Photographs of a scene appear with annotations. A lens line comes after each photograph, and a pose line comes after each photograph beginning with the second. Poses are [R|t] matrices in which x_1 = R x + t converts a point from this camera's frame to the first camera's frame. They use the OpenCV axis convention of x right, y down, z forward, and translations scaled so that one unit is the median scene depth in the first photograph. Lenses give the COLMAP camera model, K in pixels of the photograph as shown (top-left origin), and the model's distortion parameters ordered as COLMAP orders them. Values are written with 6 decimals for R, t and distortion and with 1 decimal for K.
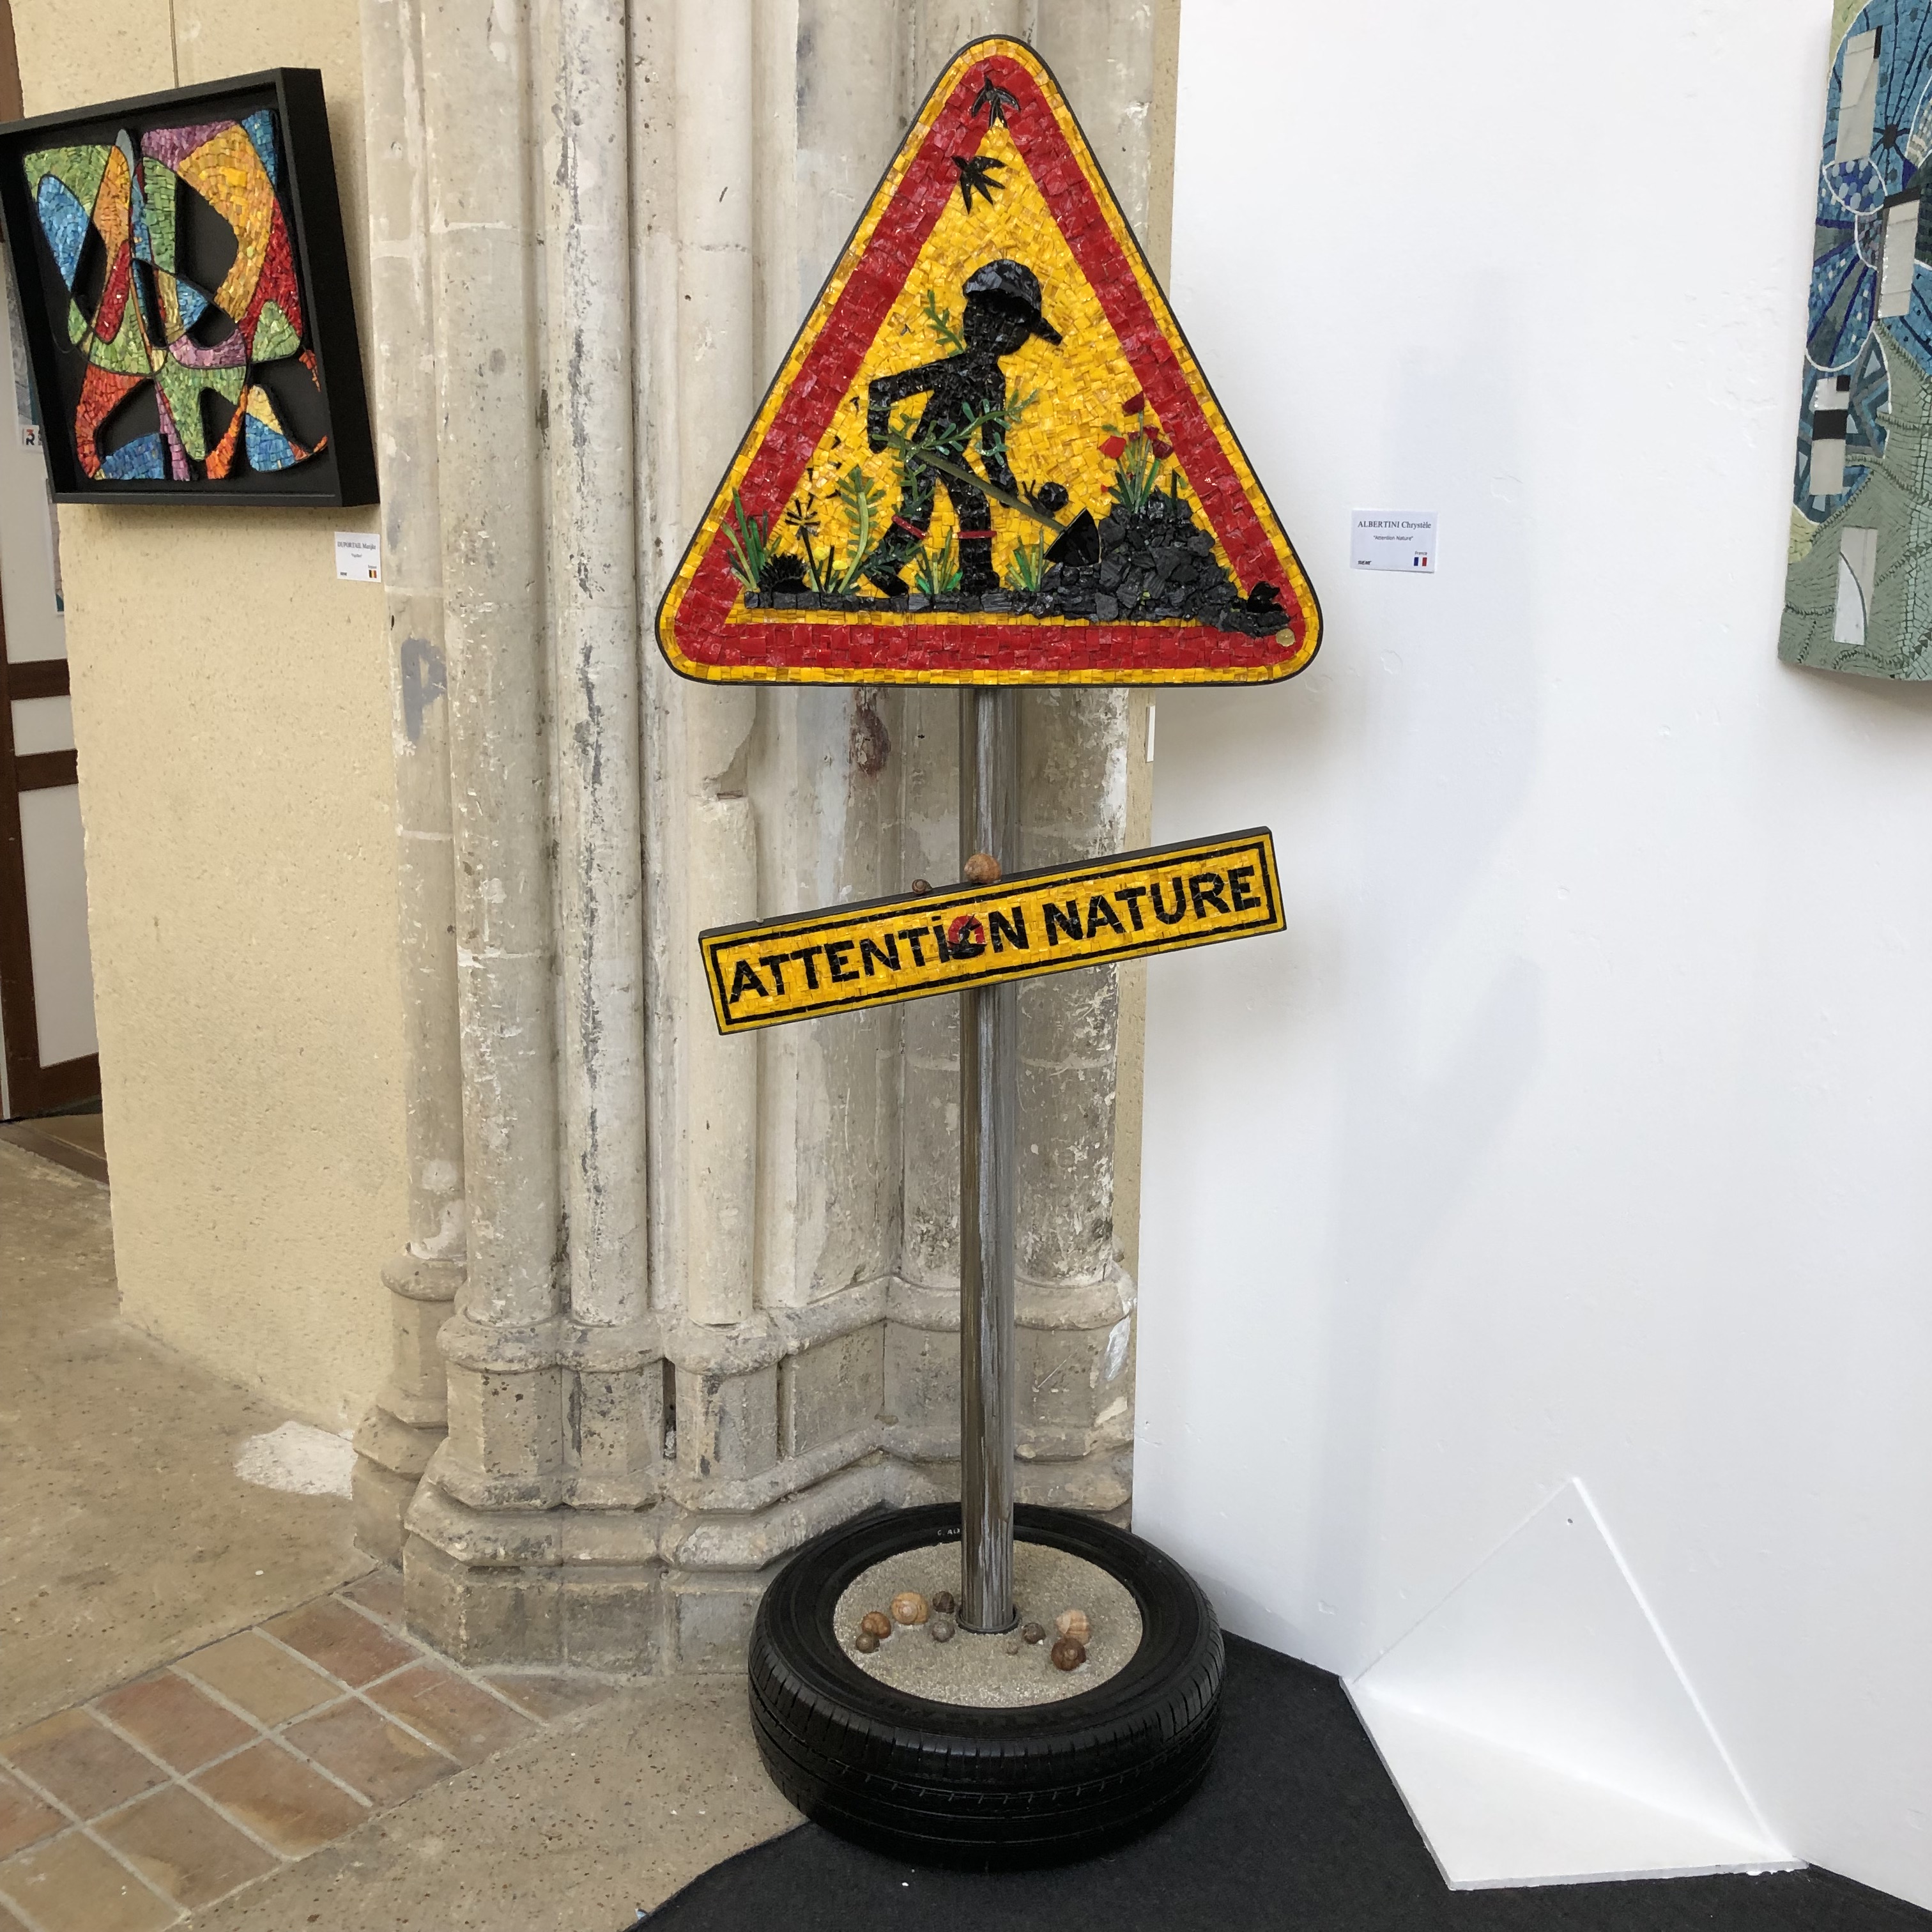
lens RADIAL K [[2148.2, 0, 972.8], [0, 2148.2, 967.0], [0, 0, 1]] dist [0.010242, 0.000000]
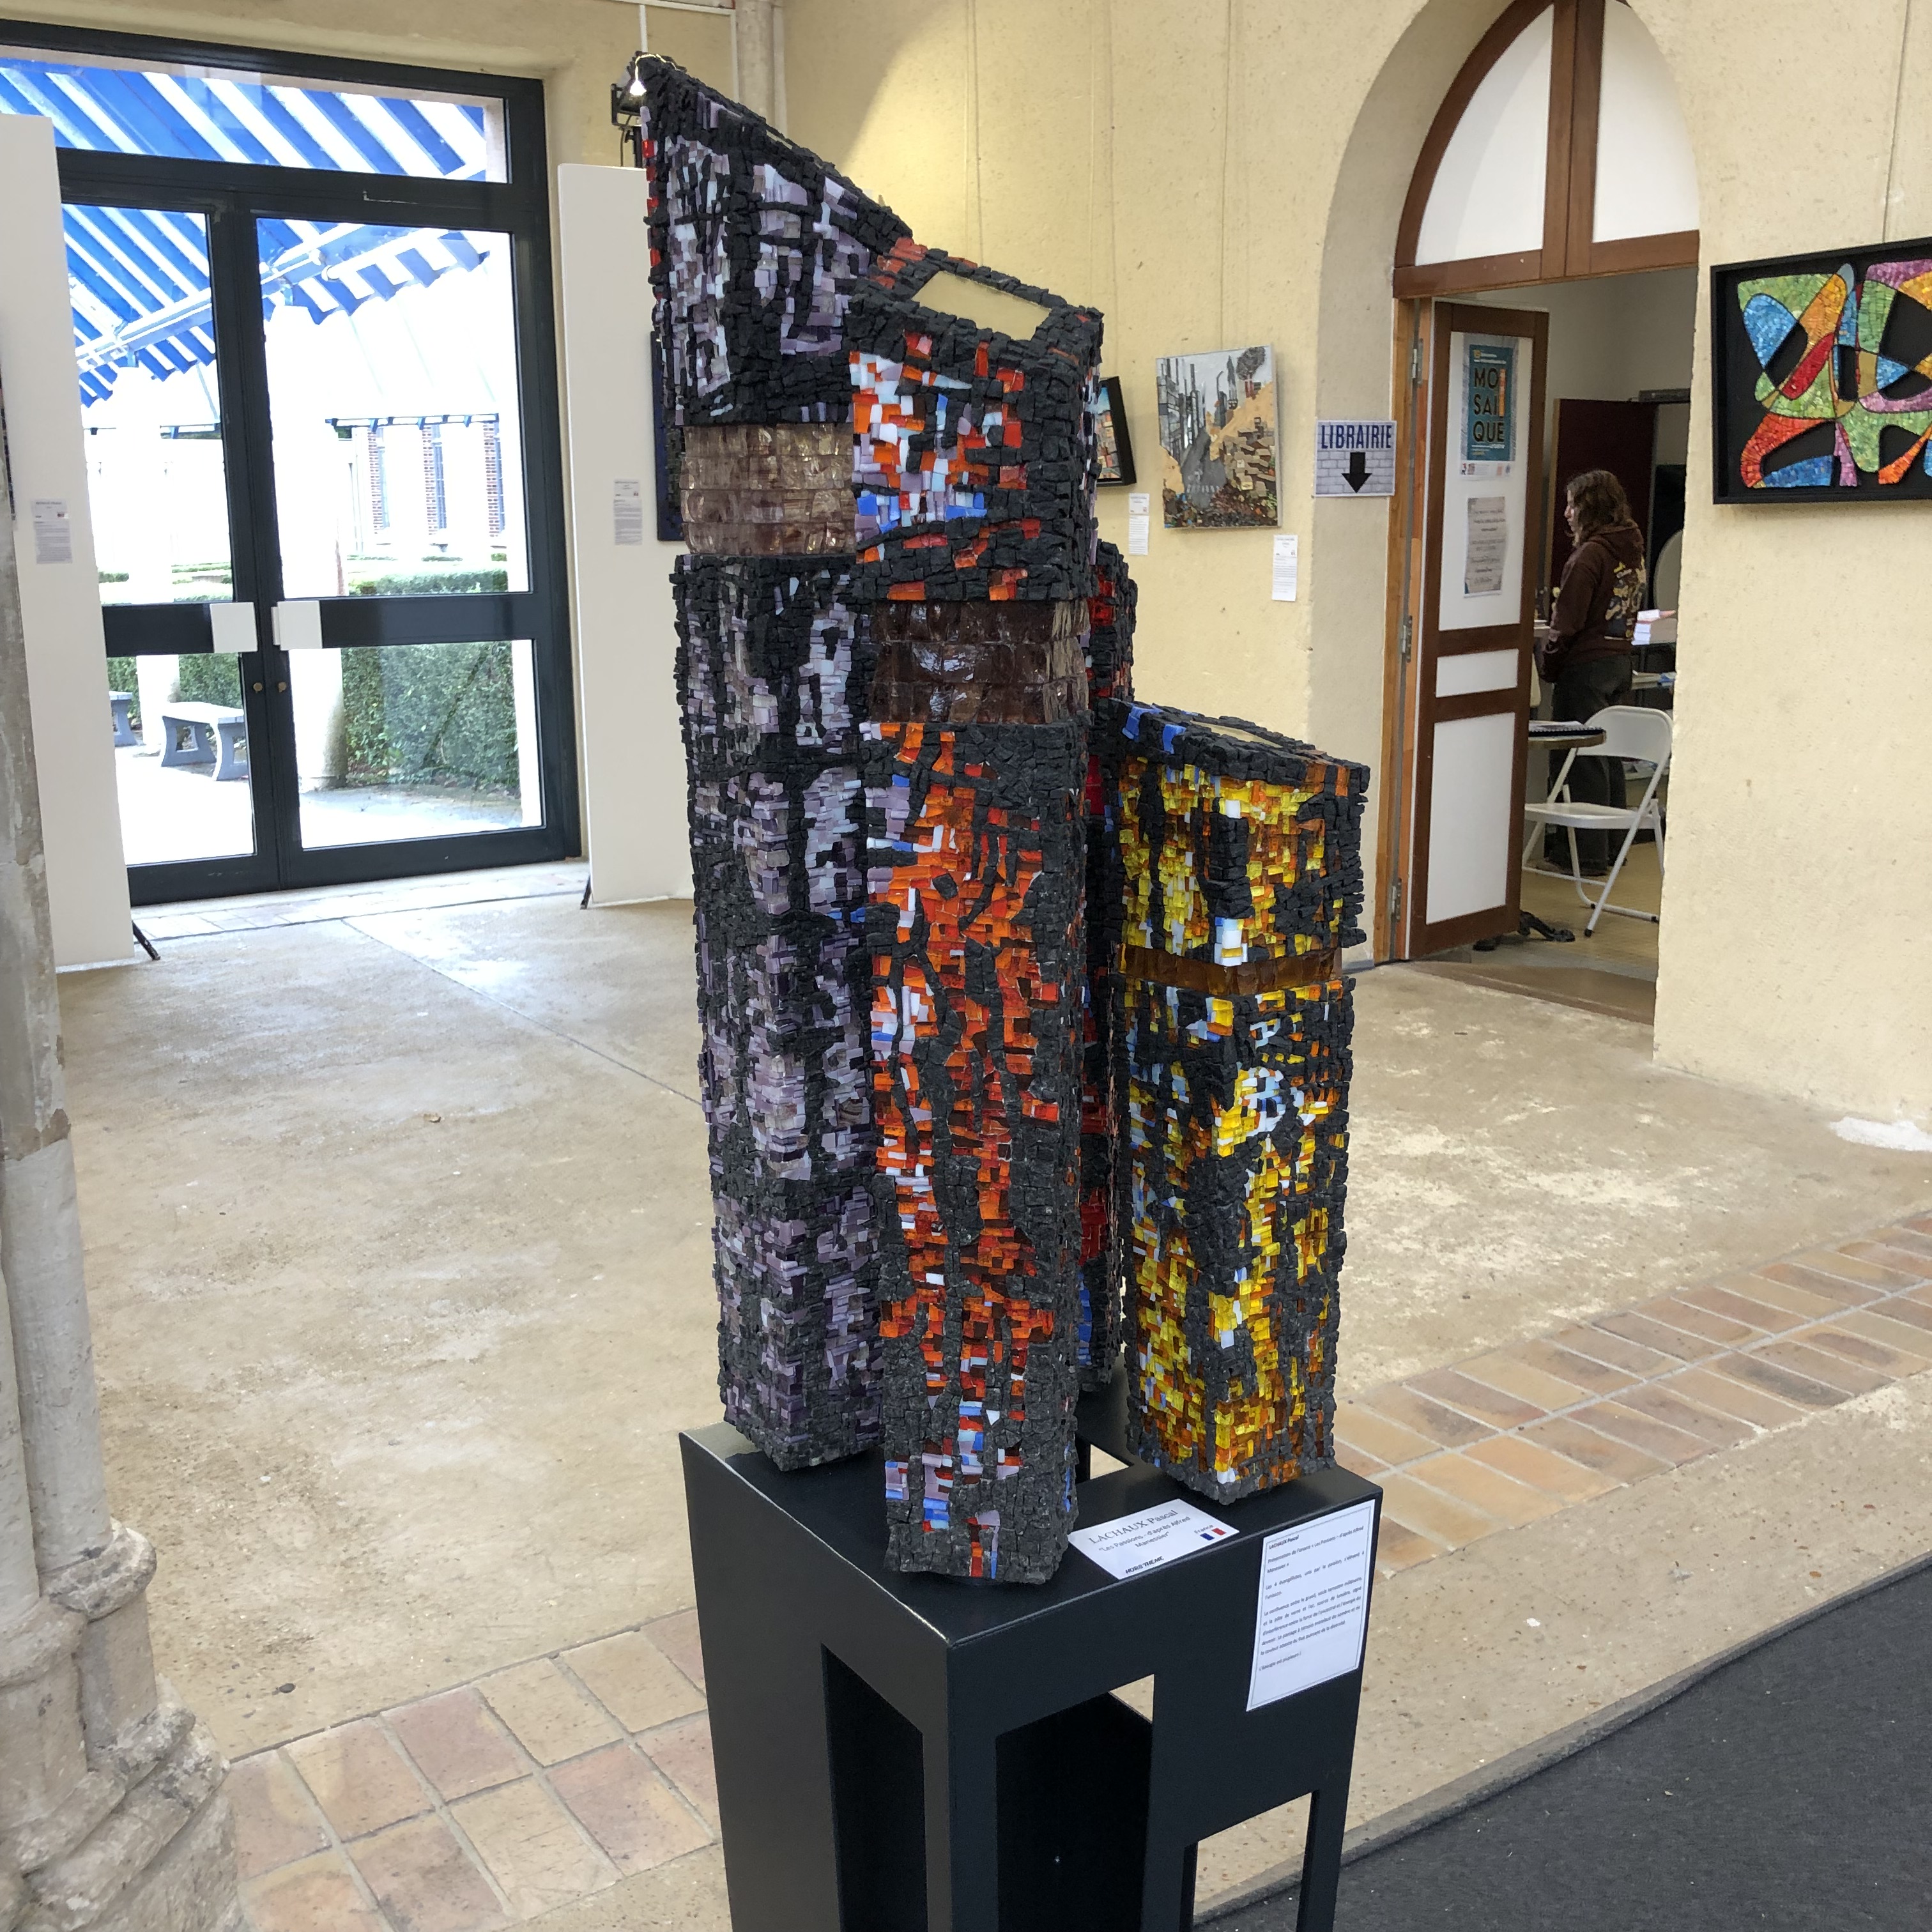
lens RADIAL K [[2148.2, 0, 965.2], [0, 2148.2, 958.9], [0, 0, 1]] dist [0.010242, 0.000000]
pose [[0.963278, 0.028063, -0.267037, -0.563954], [-0.032914, 0.999364, -0.013706, 0.157484], [0.266483, 0.021992, 0.963589, -0.658786]]
